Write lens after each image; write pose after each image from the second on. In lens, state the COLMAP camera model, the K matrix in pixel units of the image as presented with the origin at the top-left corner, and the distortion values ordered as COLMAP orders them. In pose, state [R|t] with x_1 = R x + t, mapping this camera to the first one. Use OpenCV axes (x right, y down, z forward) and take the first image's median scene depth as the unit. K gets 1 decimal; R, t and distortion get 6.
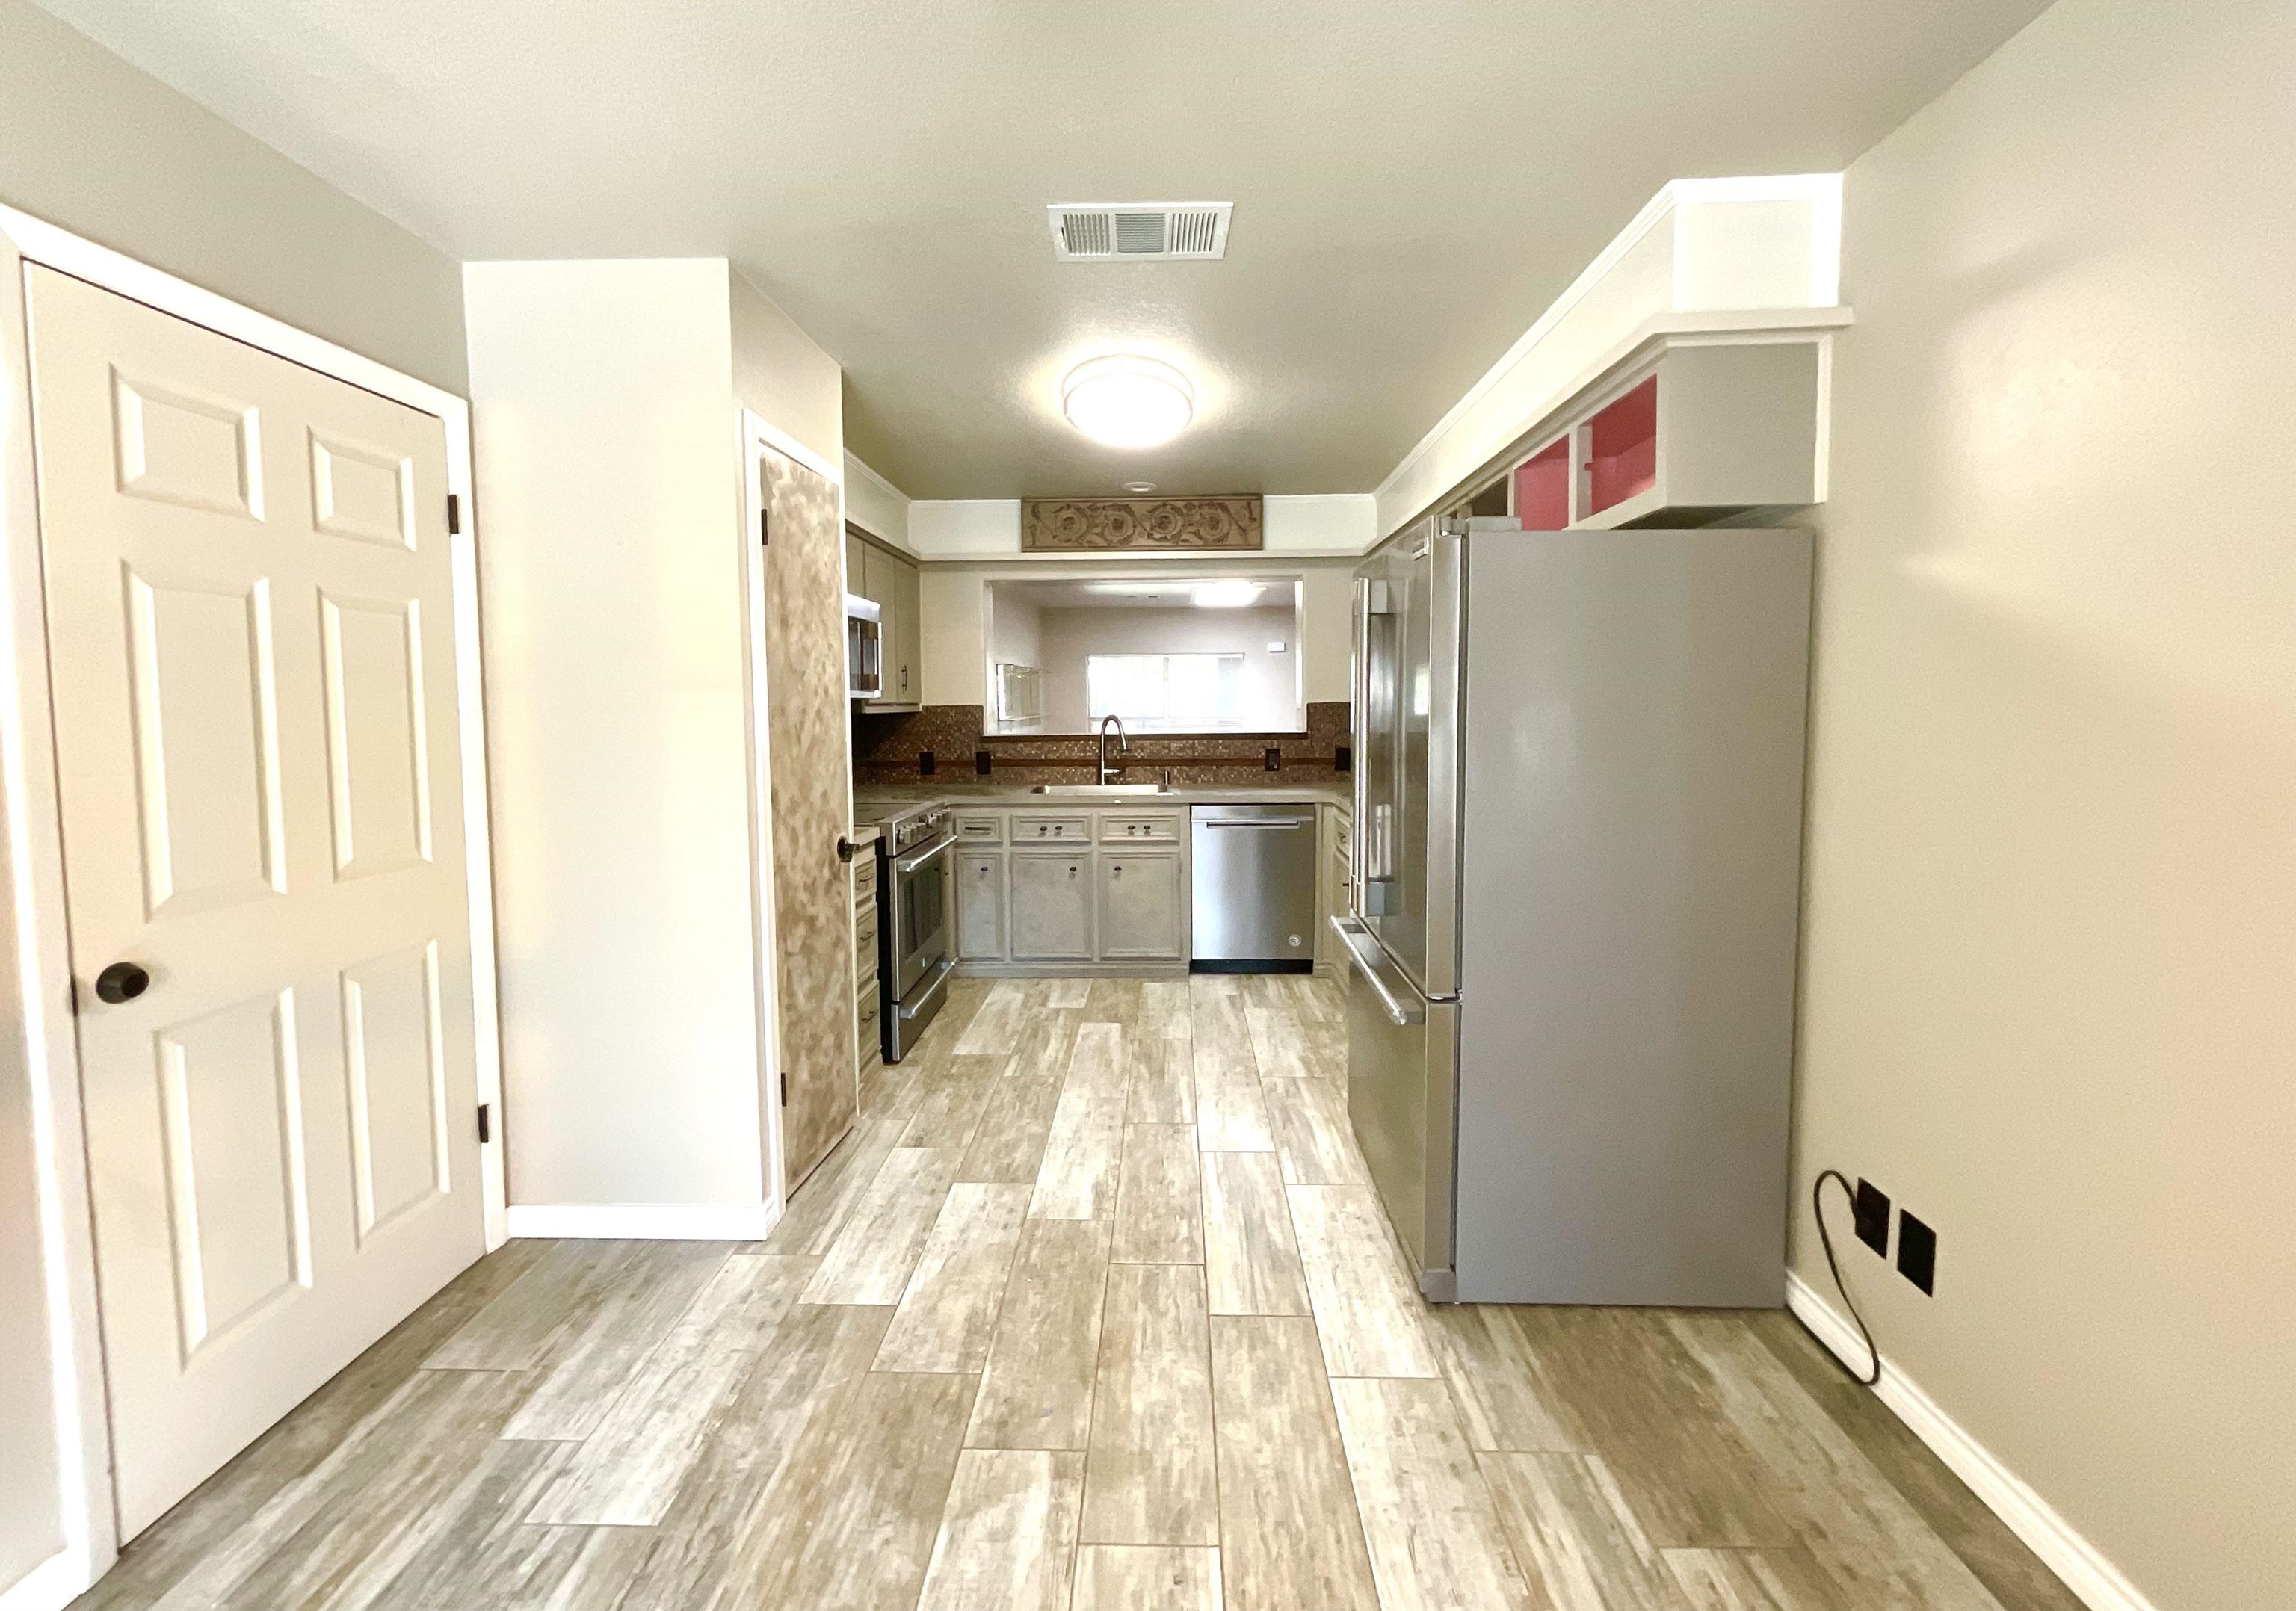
lens RADIAL K [[940.3, 0, 1143.5], [0, 940.3, 740.6], [0, 0, 1]] dist [0.000295, 0.000177]
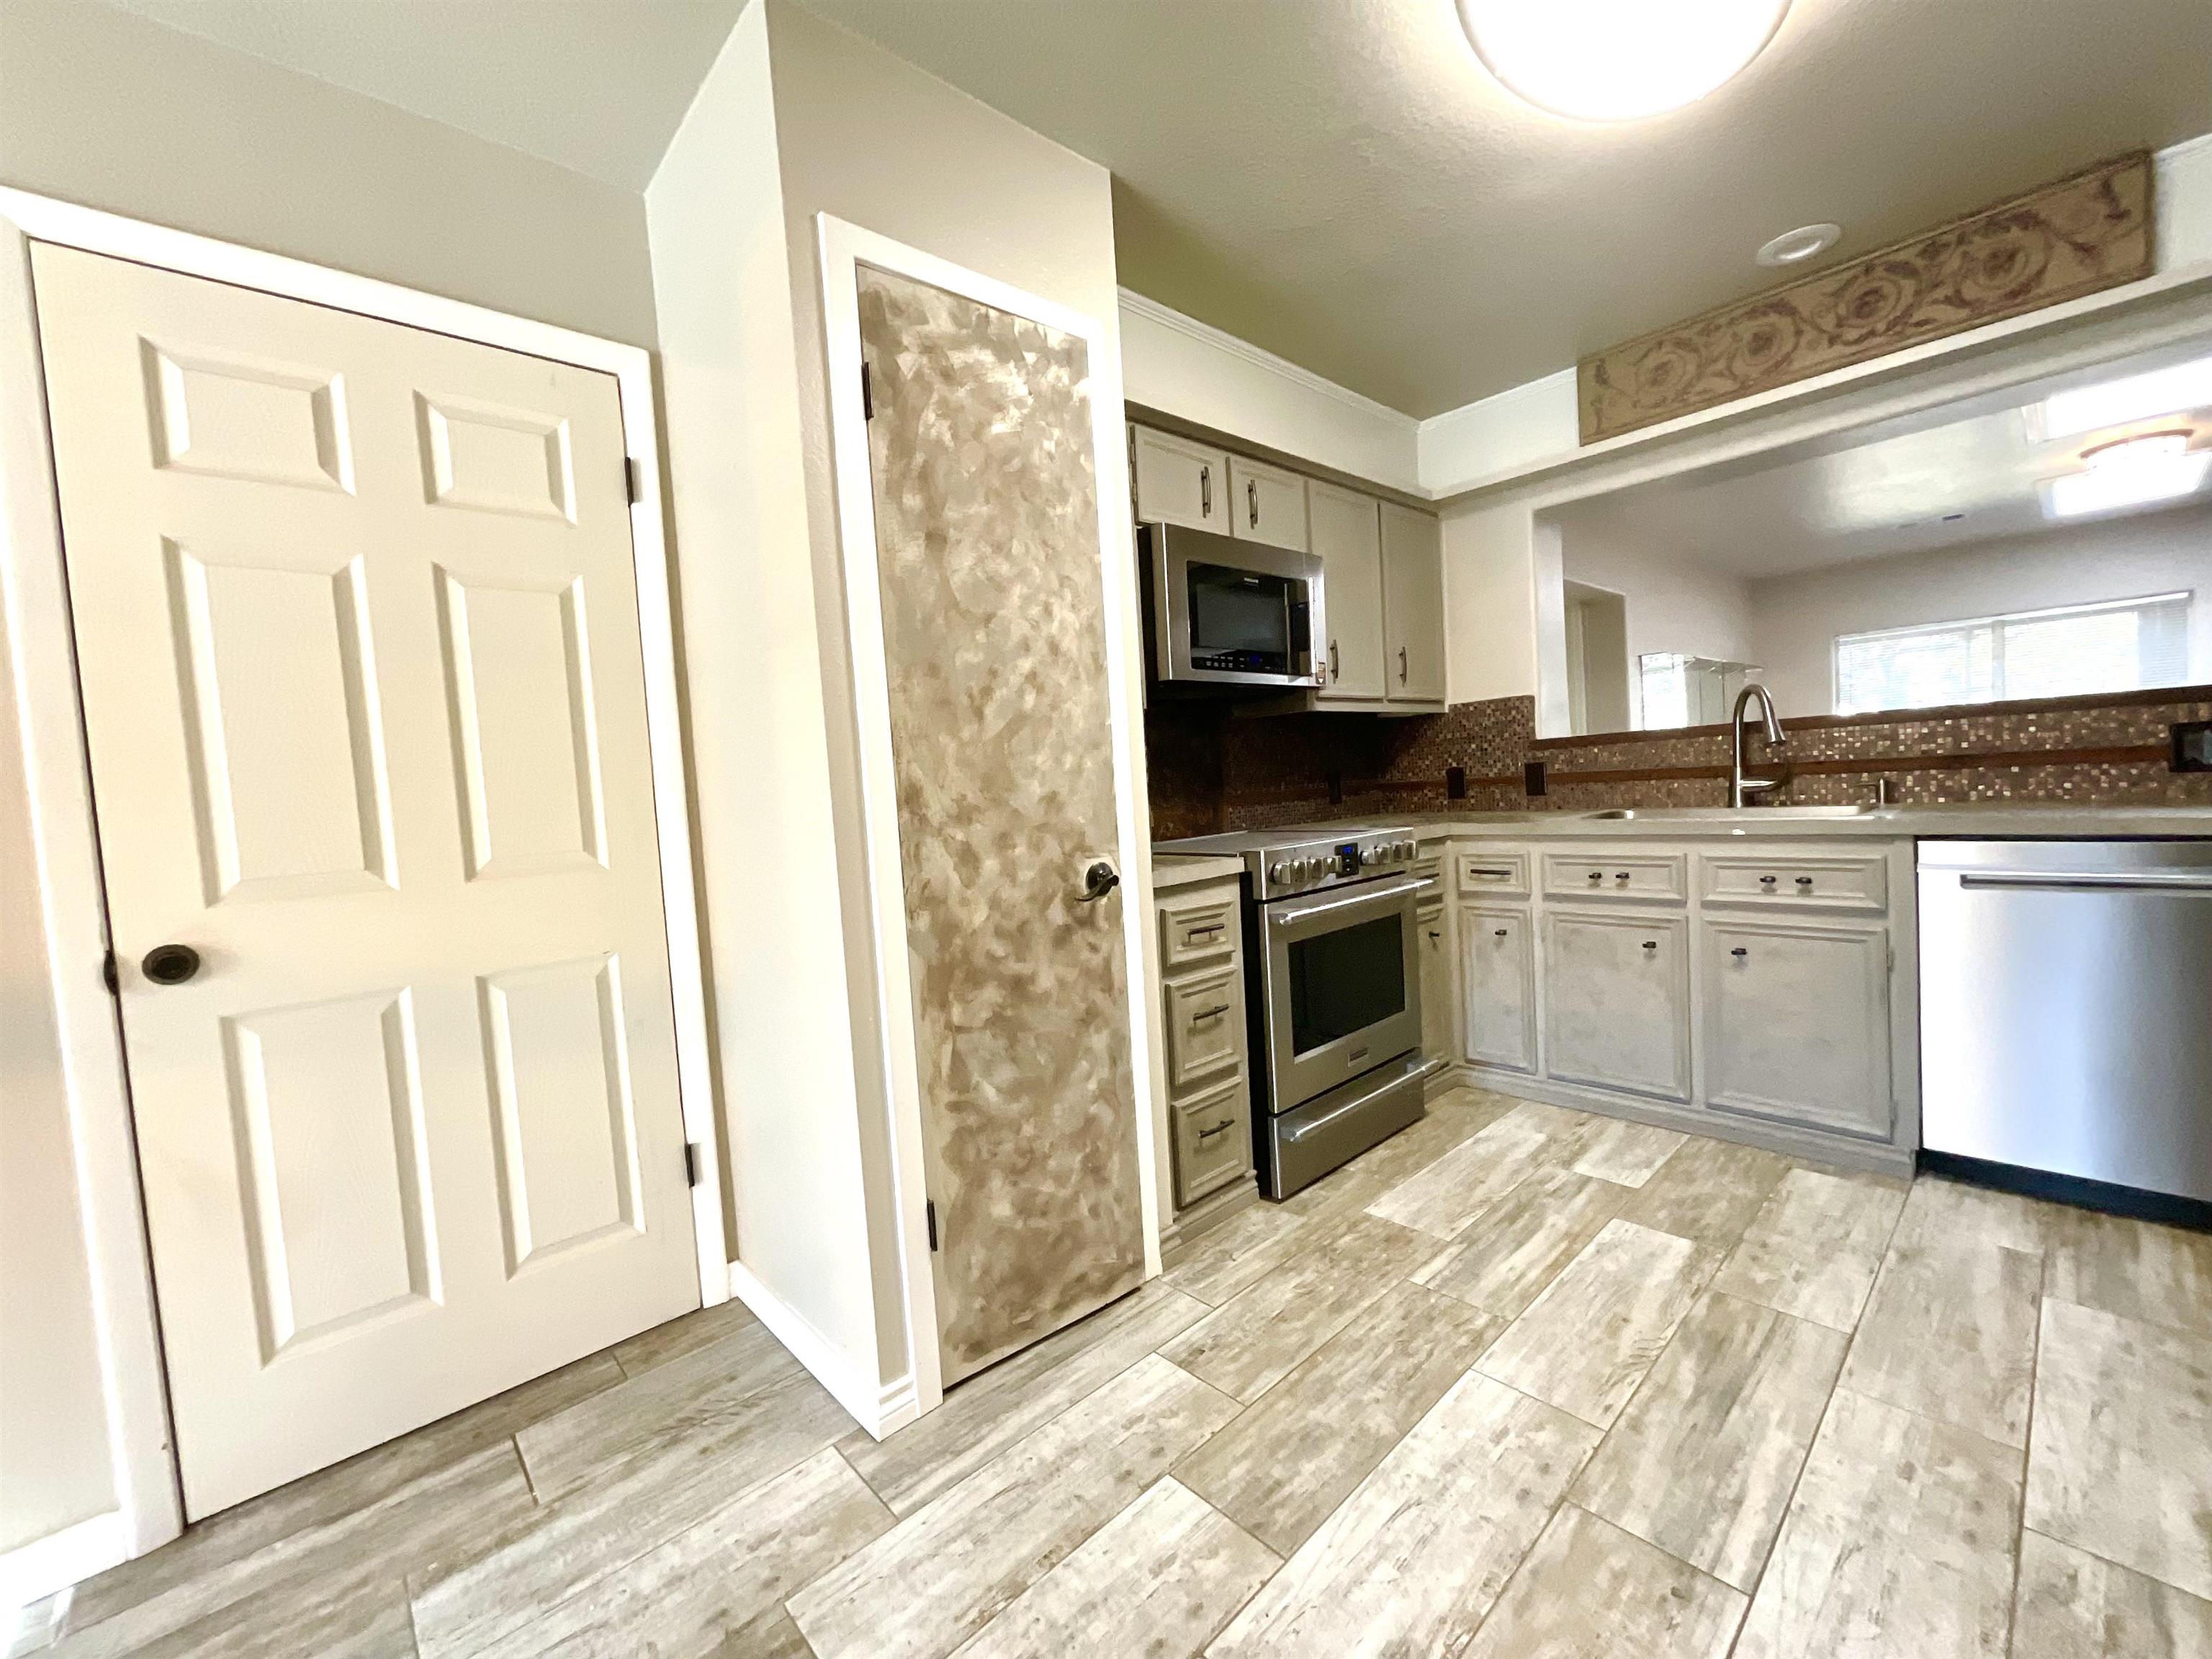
lens RADIAL K [[893.7, 0, 1106.0], [0, 893.7, 829.5], [0, 0, 1]] dist [-0.000485, -0.000426]
pose [[0.692605, 0.001492, -0.721316, 0.126817], [0.025728, 0.999310, 0.026772, 0.052975], [0.720858, -0.037101, 0.692089, 0.489417]]
